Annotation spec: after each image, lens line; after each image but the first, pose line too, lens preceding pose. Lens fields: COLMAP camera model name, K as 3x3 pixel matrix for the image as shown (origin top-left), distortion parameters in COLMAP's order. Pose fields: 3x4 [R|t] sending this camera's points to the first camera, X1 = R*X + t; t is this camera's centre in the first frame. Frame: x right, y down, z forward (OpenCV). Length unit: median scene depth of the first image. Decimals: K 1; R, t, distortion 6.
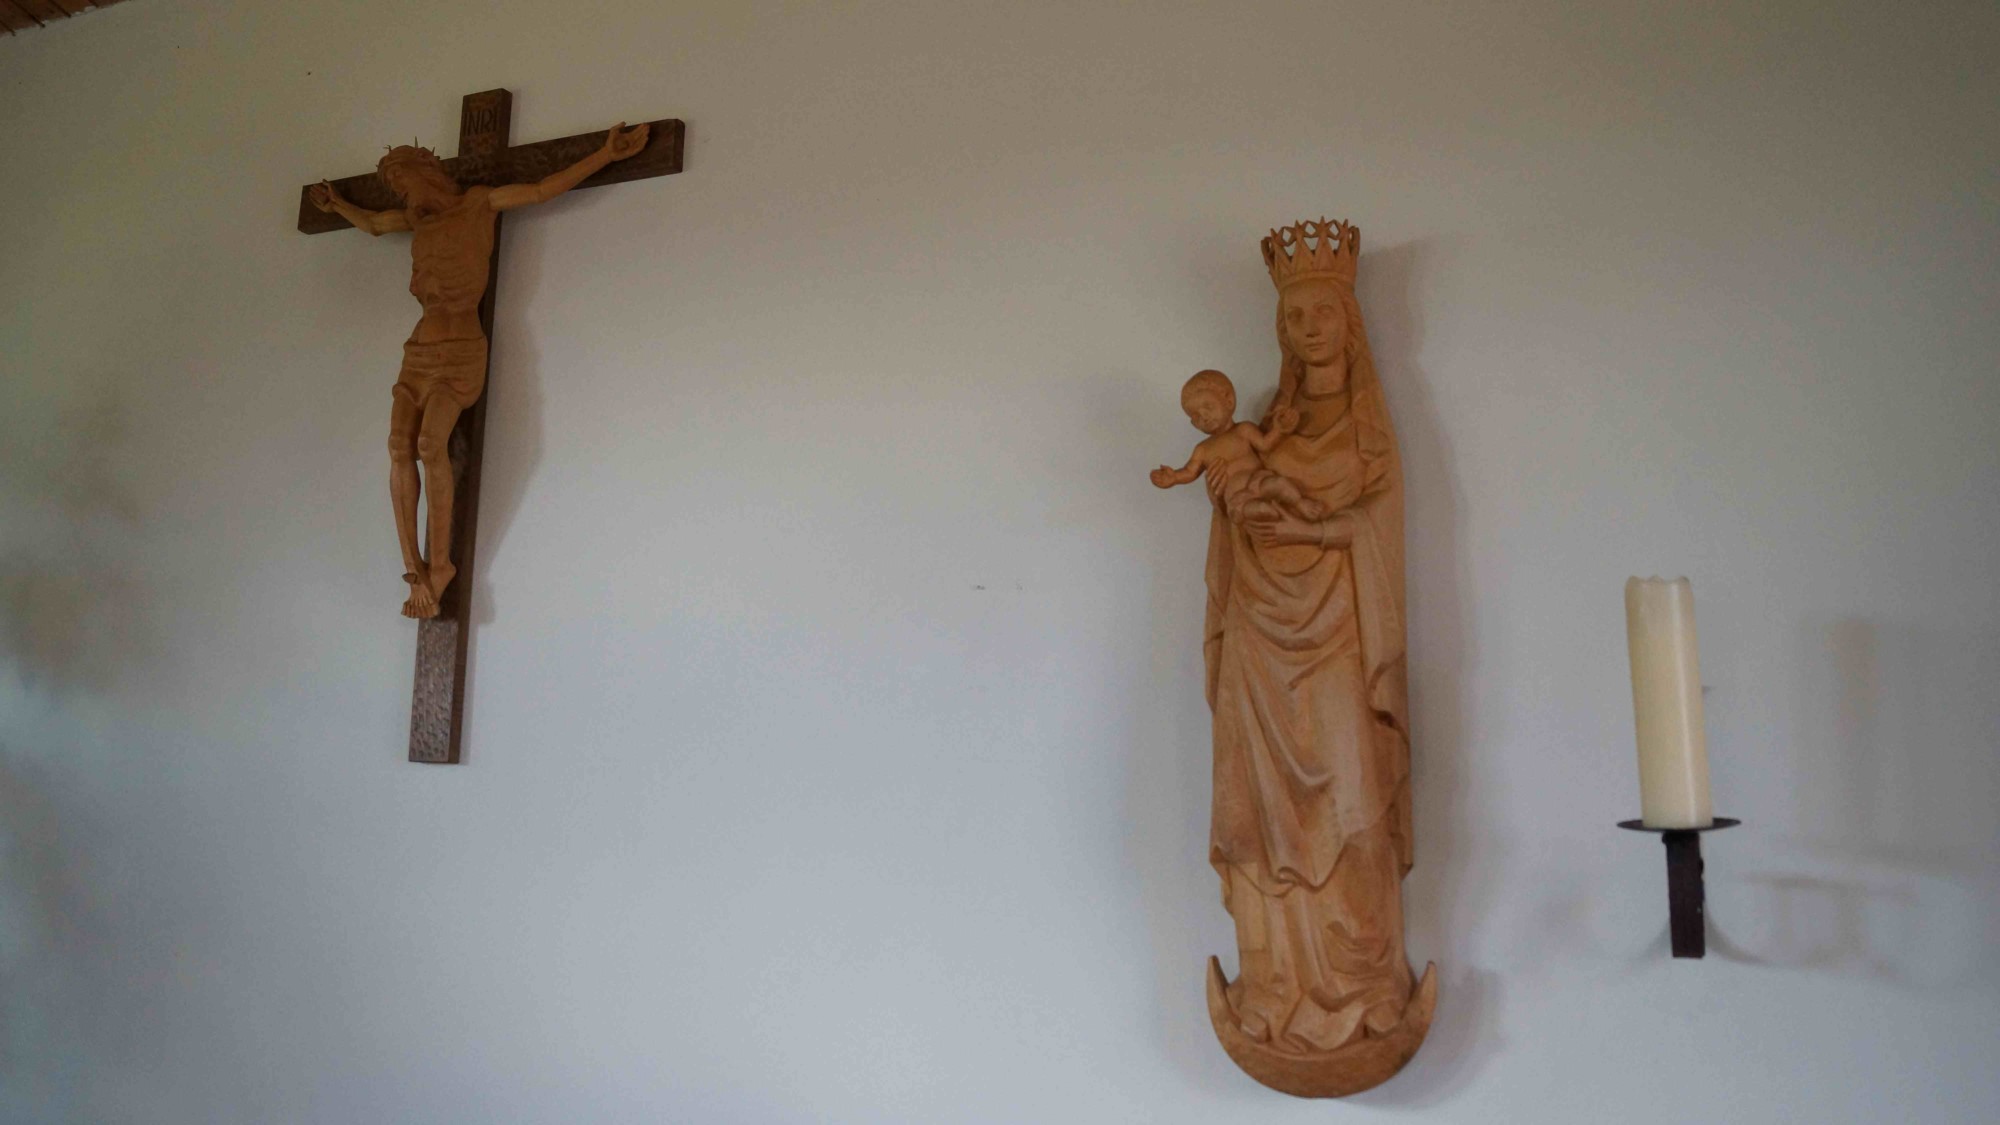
lens RADIAL K [[1716.1, 0, 989.9], [0, 1716.1, 570.4], [0, 0, 1]] dist [-0.064335, -0.005442]
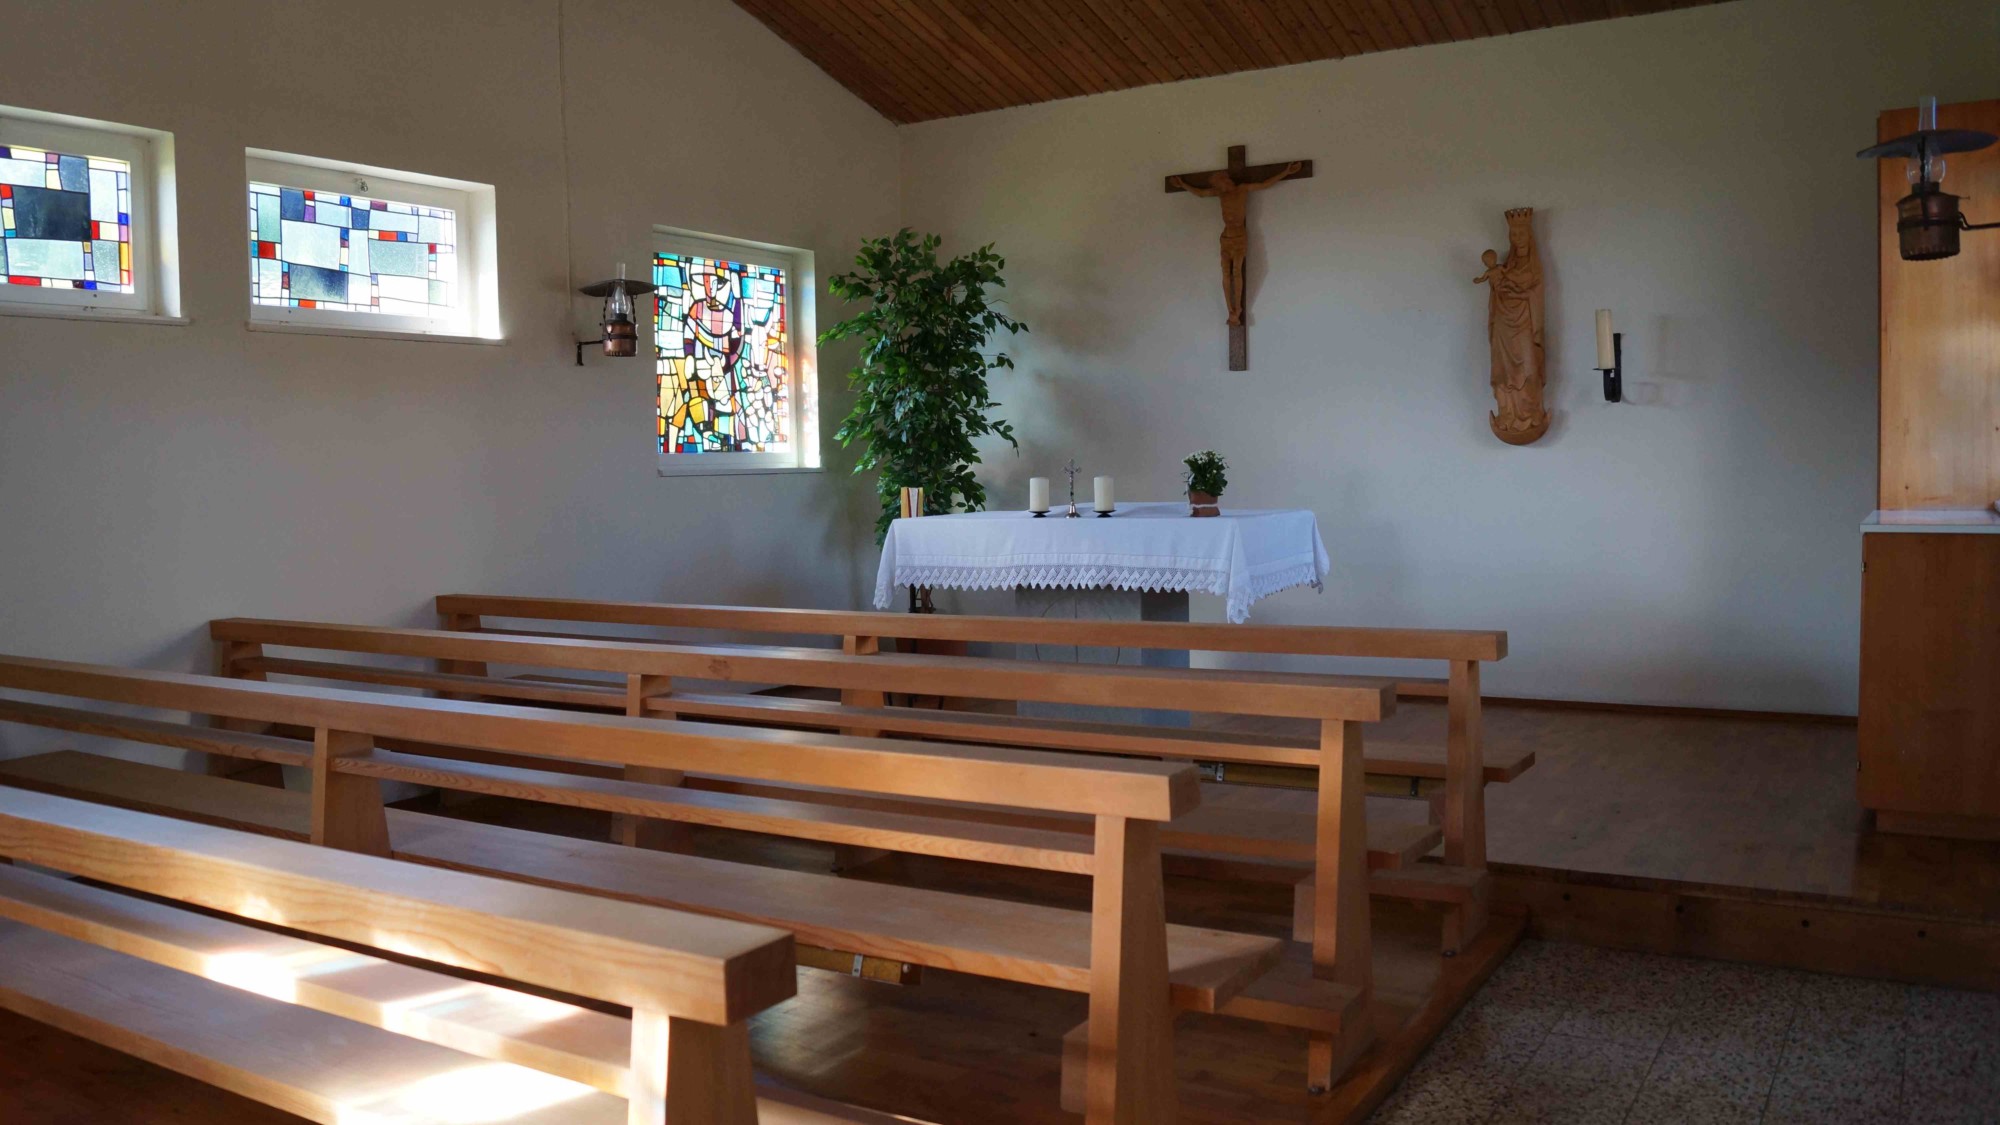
lens RADIAL K [[1547.6, 0, 989.4], [0, 1547.6, 567.1], [0, 0, 1]] dist [-0.089858, 0.022674]
pose [[0.986971, -0.028288, -0.158393, -0.423665], [0.063497, 0.973003, 0.221887, -0.249307], [0.147840, -0.229054, 0.962122, -2.419921]]
